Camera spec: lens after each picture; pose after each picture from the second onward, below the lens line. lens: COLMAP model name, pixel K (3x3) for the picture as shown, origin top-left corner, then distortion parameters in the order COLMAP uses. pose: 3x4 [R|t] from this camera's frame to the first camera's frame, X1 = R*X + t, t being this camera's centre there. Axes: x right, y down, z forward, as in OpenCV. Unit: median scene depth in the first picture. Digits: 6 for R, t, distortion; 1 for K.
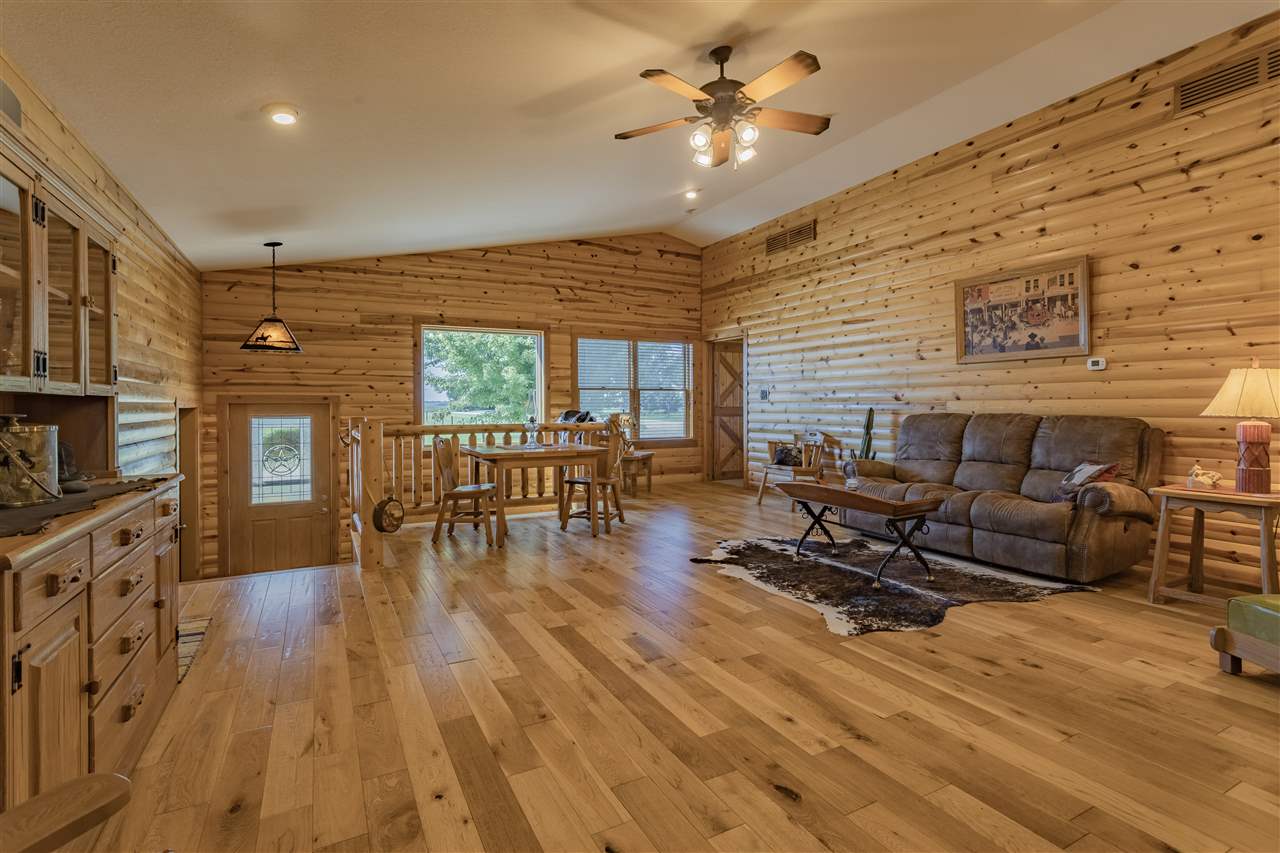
lens RADIAL K [[603.9, 0, 642.2], [0, 603.9, 407.6], [0, 0, 1]] dist [0.002564, 0.000331]
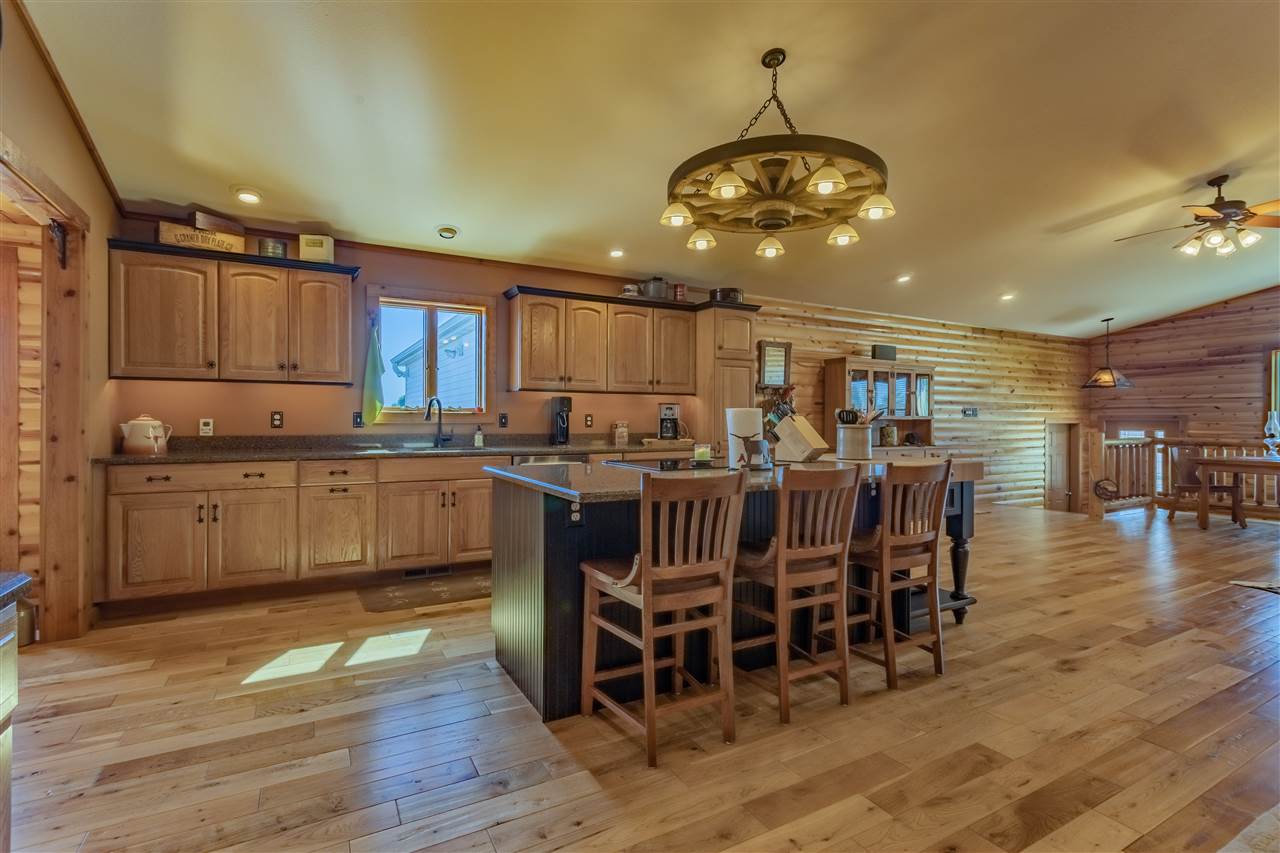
lens RADIAL K [[603.9, 0, 642.2], [0, 603.9, 407.6], [0, 0, 1]] dist [0.002564, 0.000331]
pose [[0.017502, -0.018141, -0.999682, 0.780239], [-0.004583, 0.999823, -0.018224, -0.005984], [0.999836, 0.004900, 0.017415, -0.198703]]
